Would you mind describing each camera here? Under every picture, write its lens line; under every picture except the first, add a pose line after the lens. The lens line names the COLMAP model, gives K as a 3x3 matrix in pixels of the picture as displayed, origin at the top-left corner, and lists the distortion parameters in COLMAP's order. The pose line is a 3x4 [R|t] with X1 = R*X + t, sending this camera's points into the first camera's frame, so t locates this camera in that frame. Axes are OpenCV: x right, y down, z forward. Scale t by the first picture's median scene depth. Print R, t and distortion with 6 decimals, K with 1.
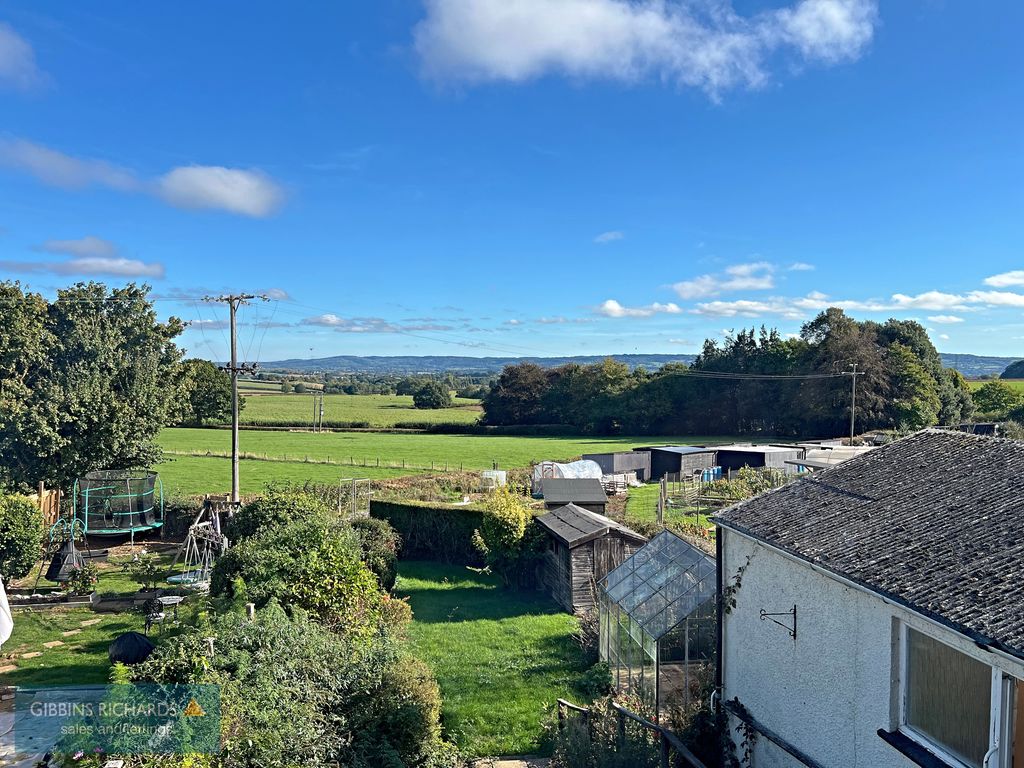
lens RADIAL K [[771.4, 0, 512.0], [0, 771.4, 384.0], [0, 0, 1]] dist [0.093266, -0.154006]
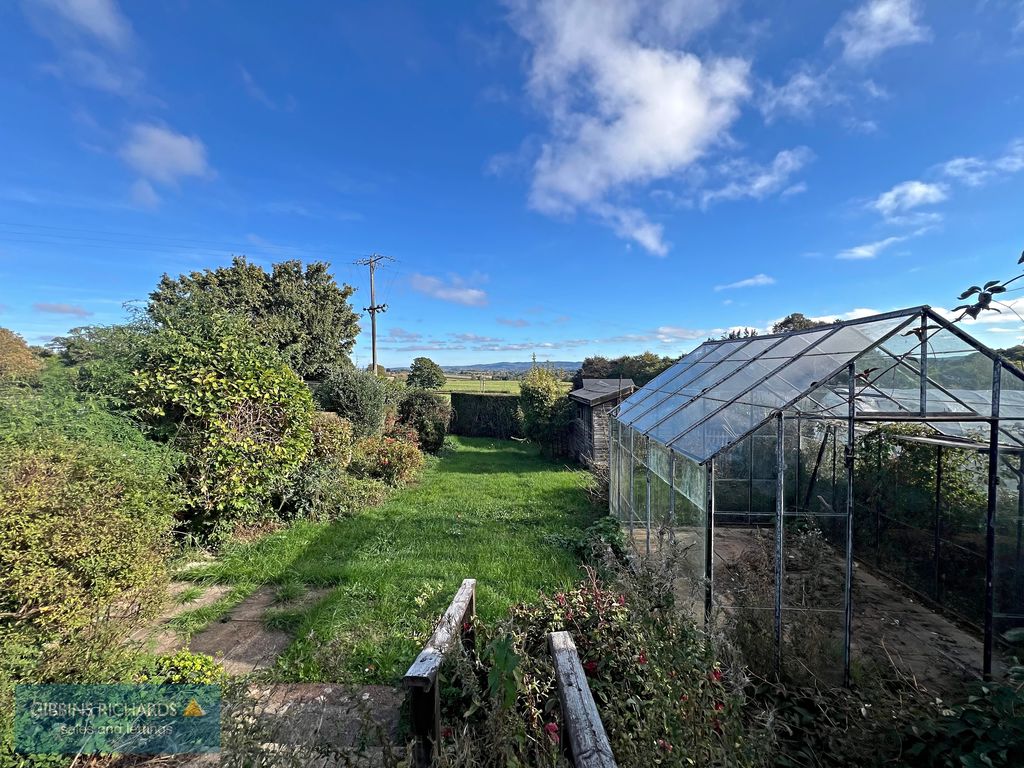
lens RADIAL K [[411.5, 0, 510.0], [0, 411.5, 380.9], [0, 0, 1]] dist [-0.001113, 0.000418]
pose [[0.980683, -0.003145, -0.195576, 0.068865], [0.005390, 0.999926, 0.010947, 0.157633], [0.195527, -0.011789, 0.980627, 0.422363]]
